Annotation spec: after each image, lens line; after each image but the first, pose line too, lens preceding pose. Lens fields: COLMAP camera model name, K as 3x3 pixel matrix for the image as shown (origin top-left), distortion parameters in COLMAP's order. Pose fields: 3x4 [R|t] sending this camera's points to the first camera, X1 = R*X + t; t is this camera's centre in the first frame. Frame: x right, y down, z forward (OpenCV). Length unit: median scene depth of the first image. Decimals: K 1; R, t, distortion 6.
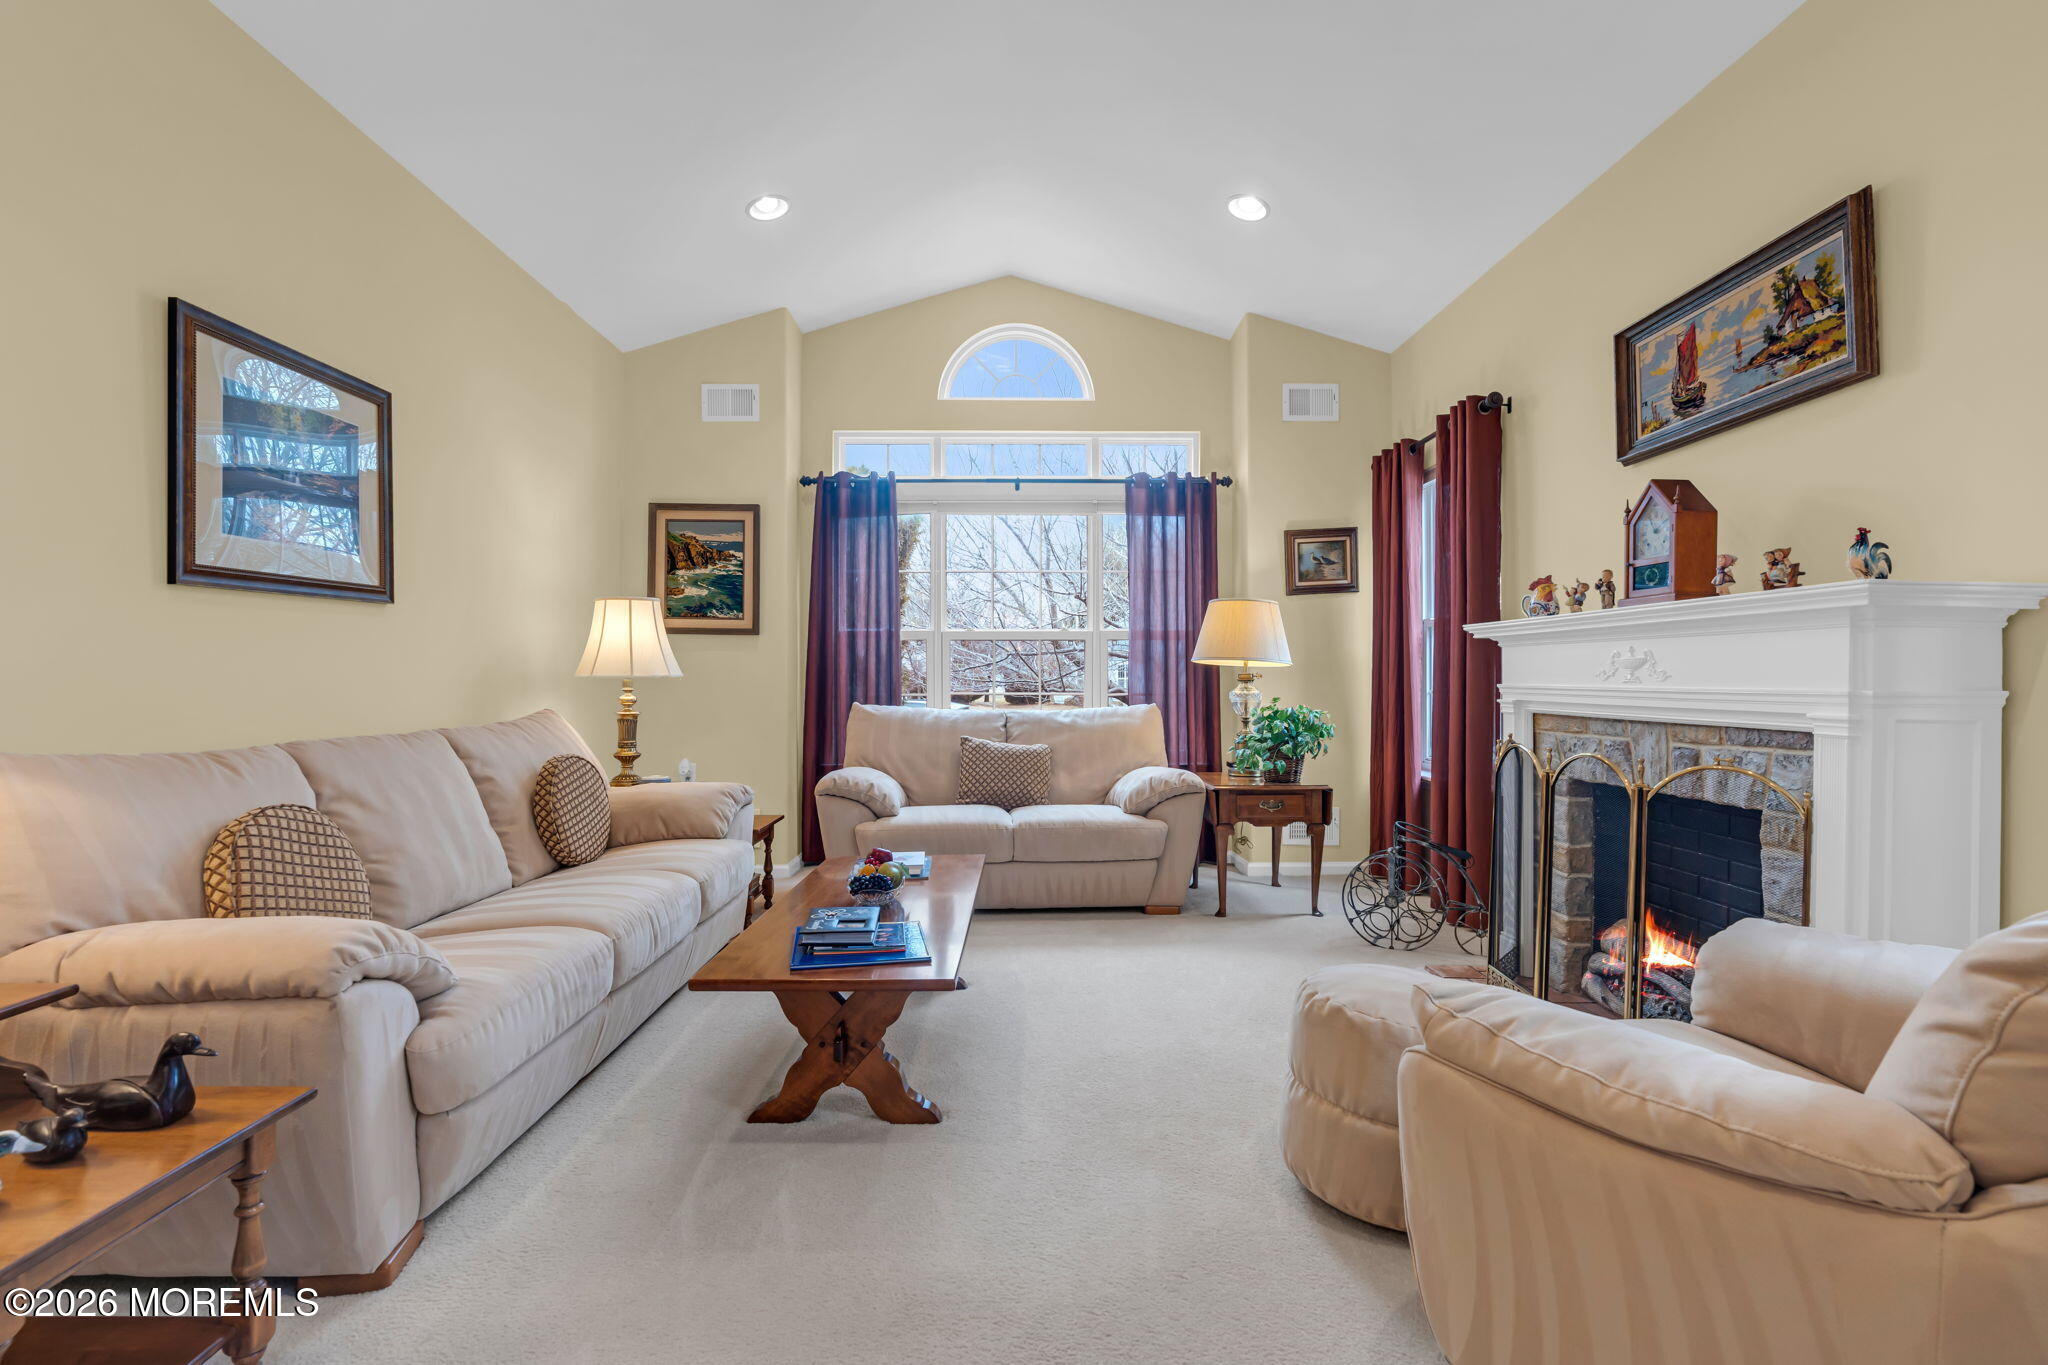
lens RADIAL K [[919.1, 0, 1018.8], [0, 919.1, 678.8], [0, 0, 1]] dist [-0.016337, 0.005850]
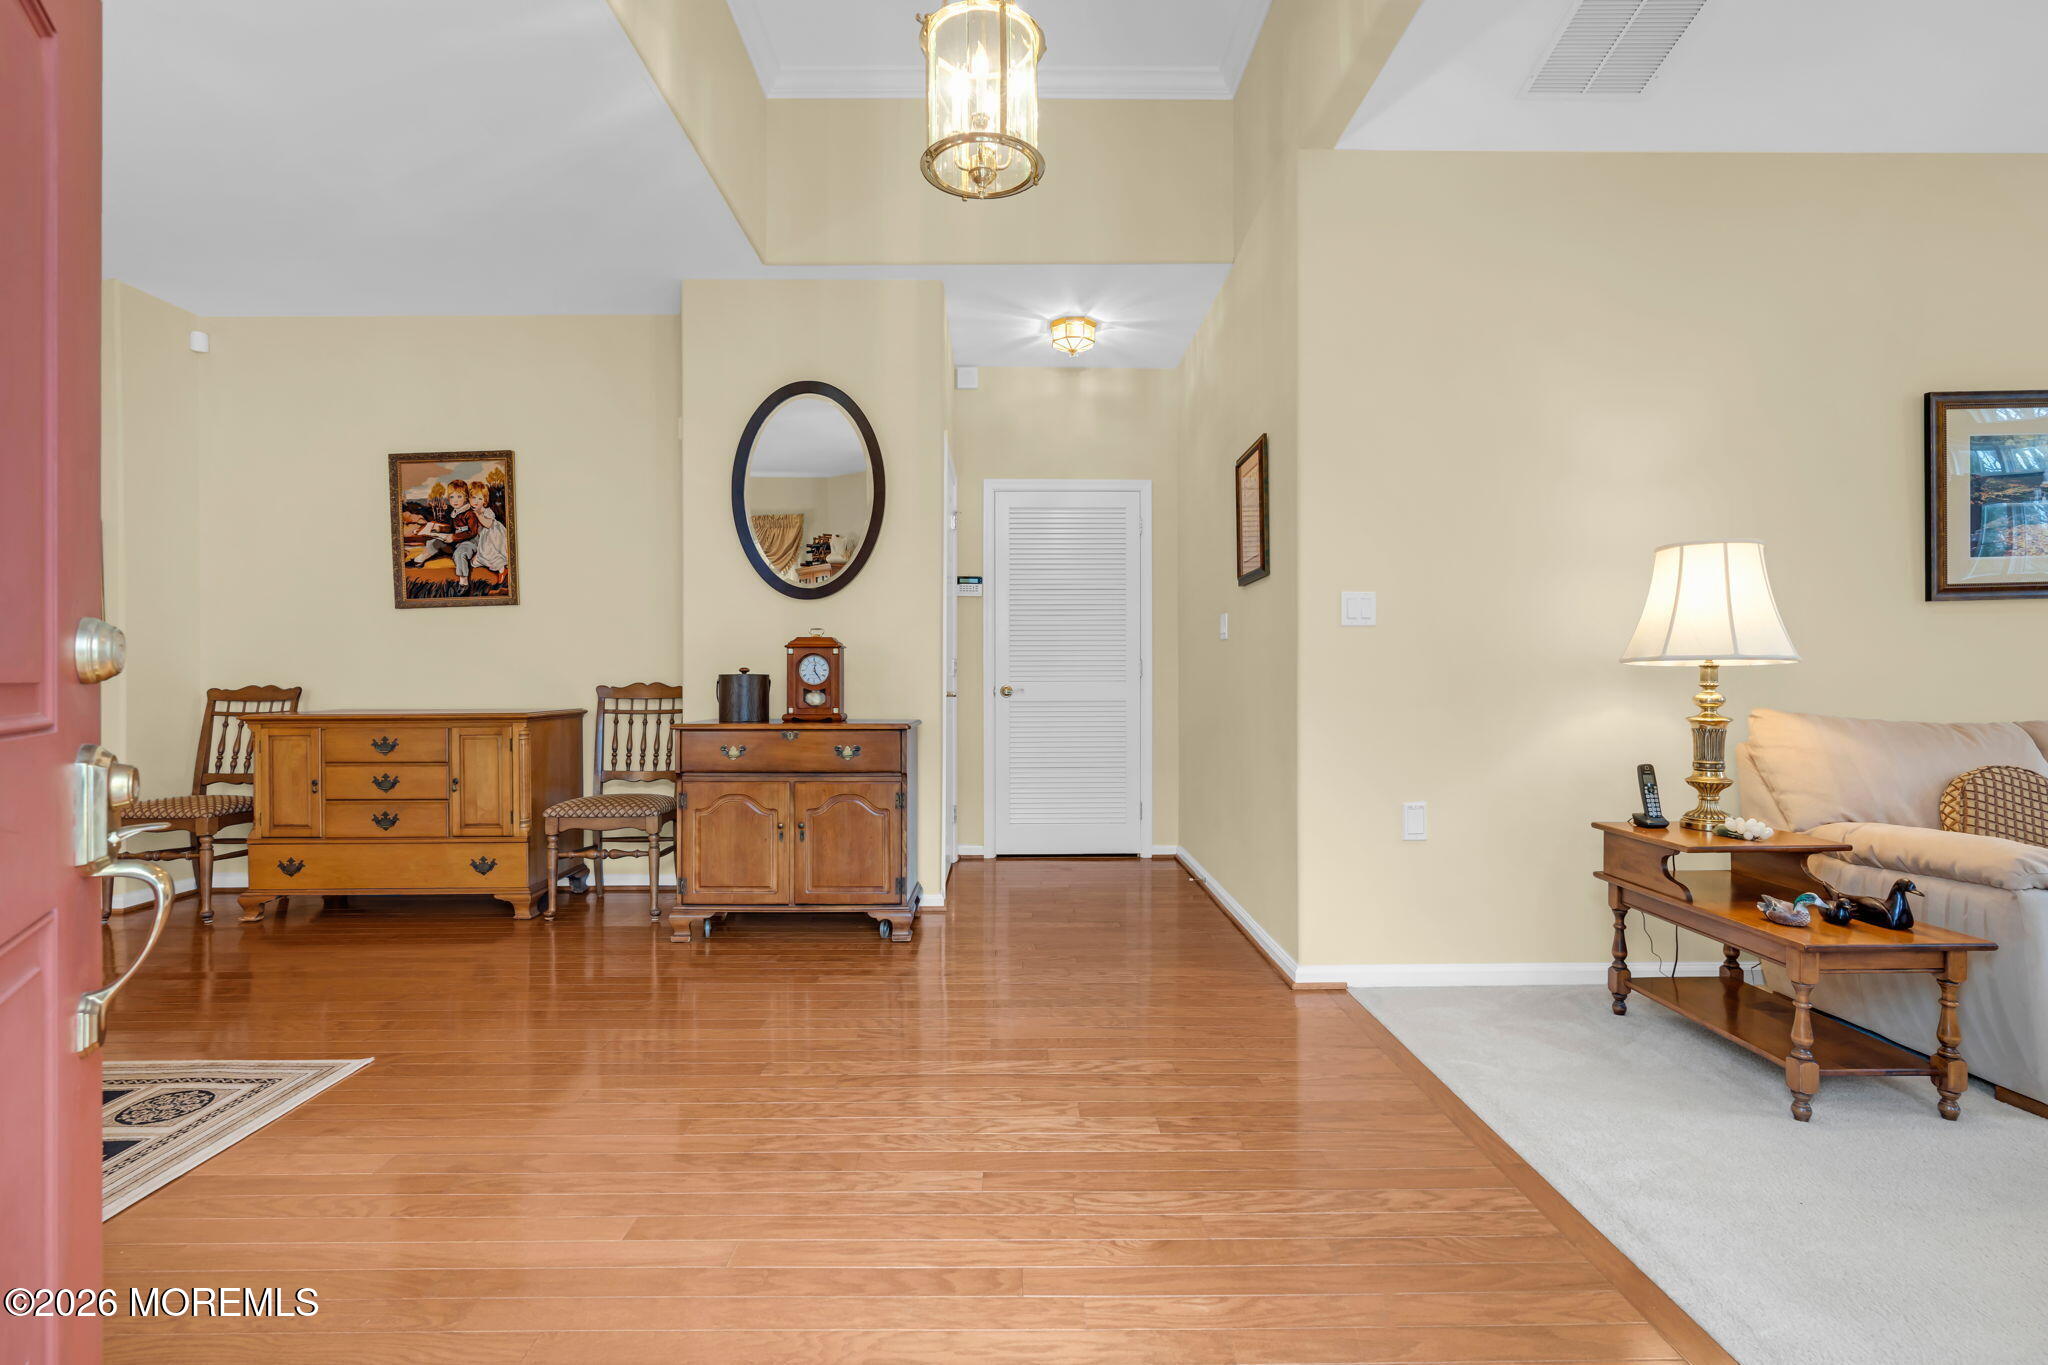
lens RADIAL K [[907.3, 0, 1017.4], [0, 907.3, 674.5], [0, 0, 1]] dist [-0.005696, -0.000205]
pose [[-0.007500, 0.001858, -0.999970, 0.432425], [0.007442, 0.999971, 0.001802, -0.005929], [0.999944, -0.007428, -0.007514, -0.359057]]
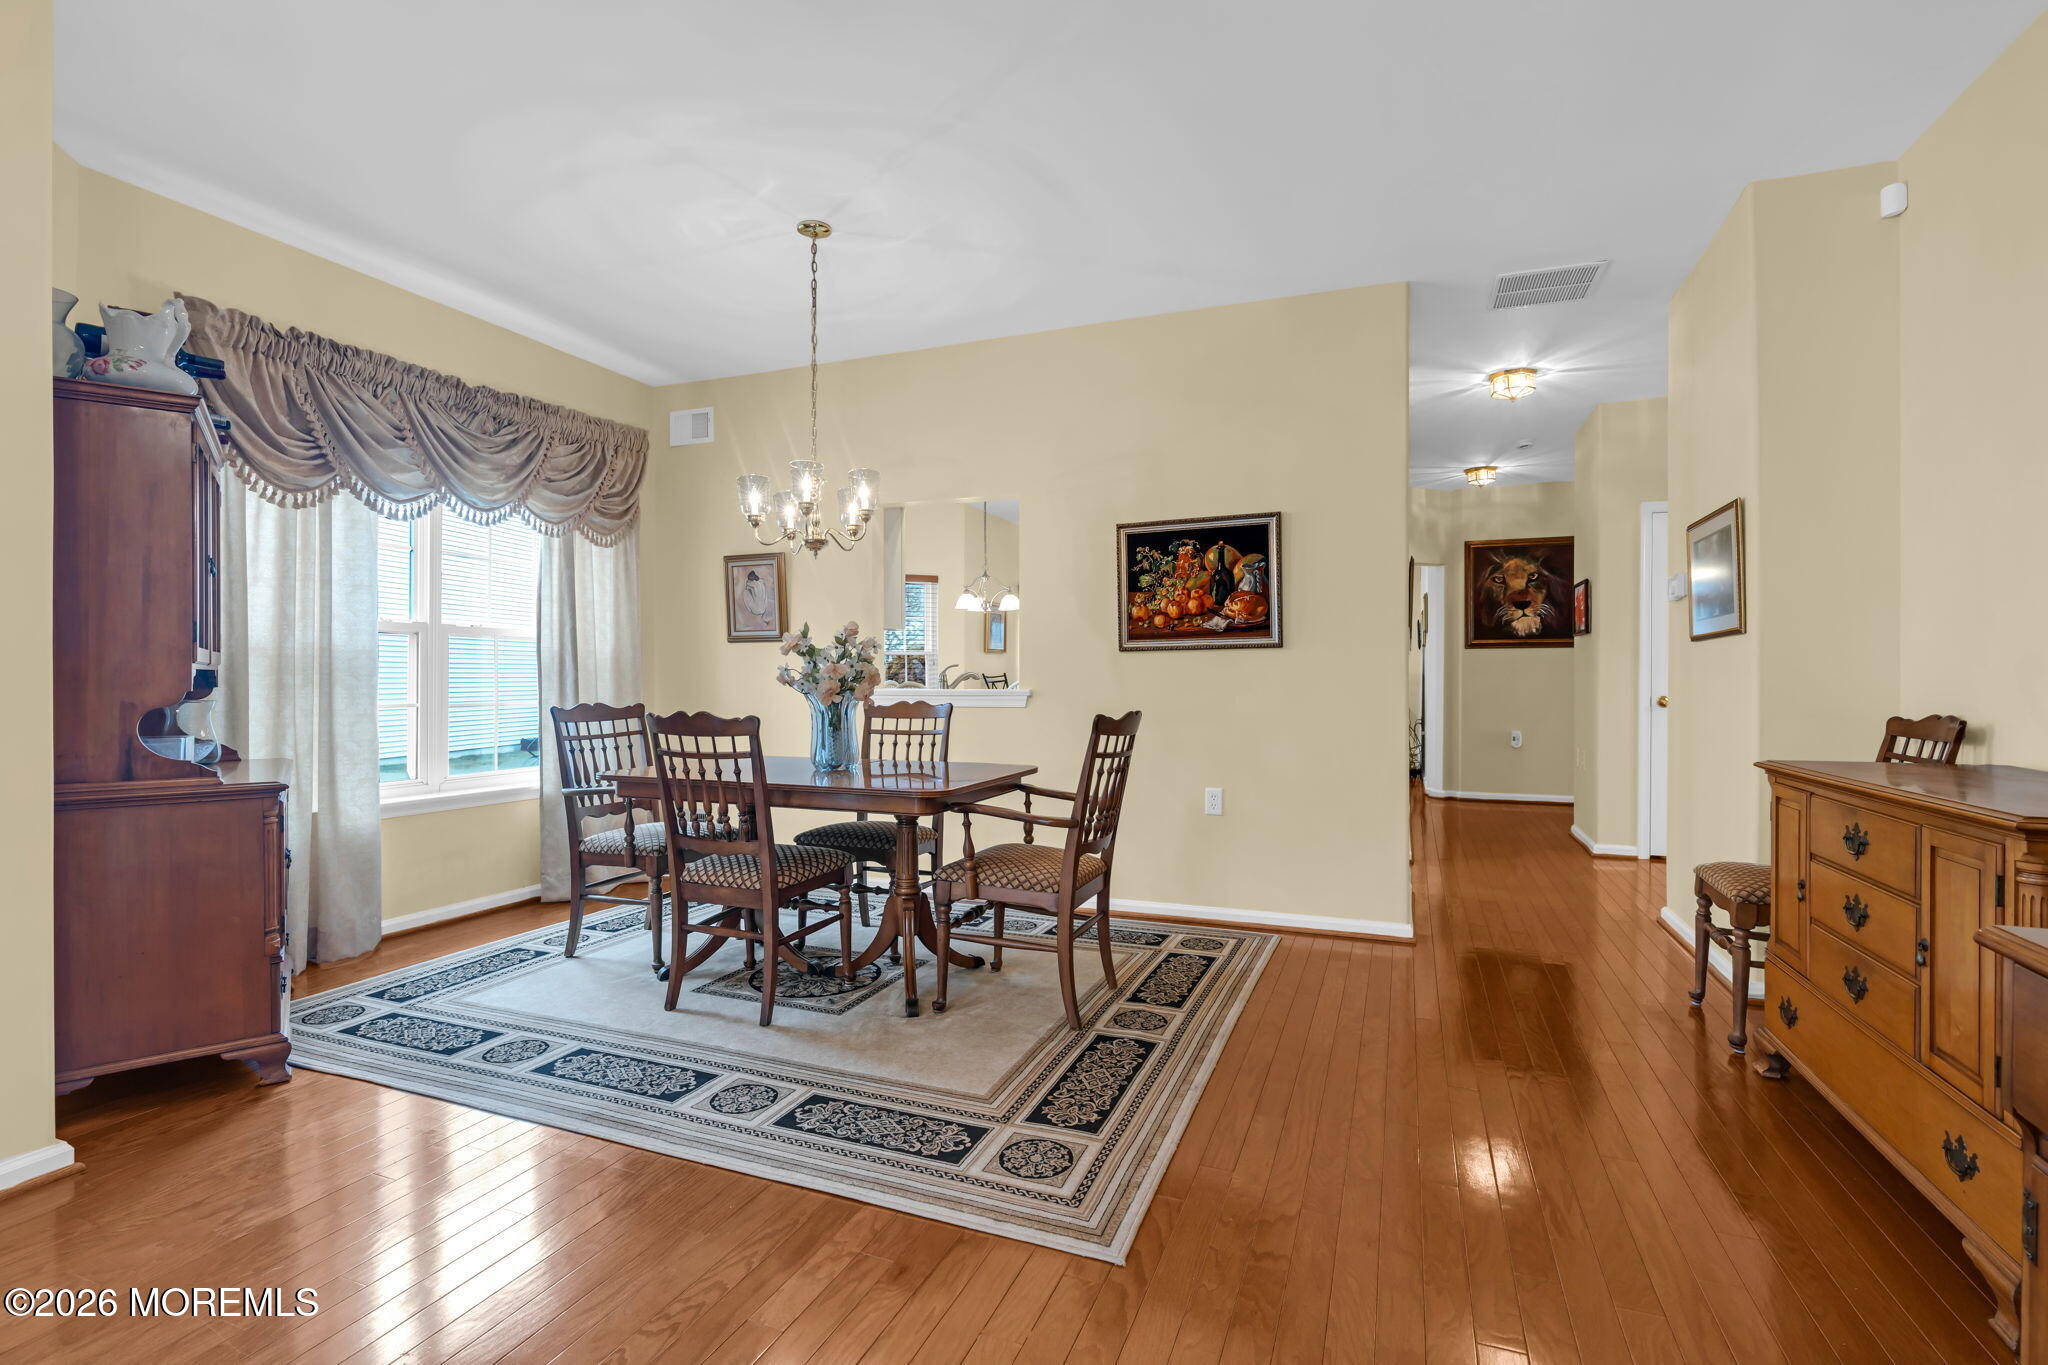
lens RADIAL K [[949.7, 0, 1024.0], [0, 949.7, 682.5], [0, 0, 1]] dist [-0.003233, 0.000169]
pose [[-0.922675, 0.000503, 0.385577, -0.850516], [0.000782, 1.000000, 0.000567, -0.033907], [-0.385577, 0.000824, -0.922675, -0.379790]]
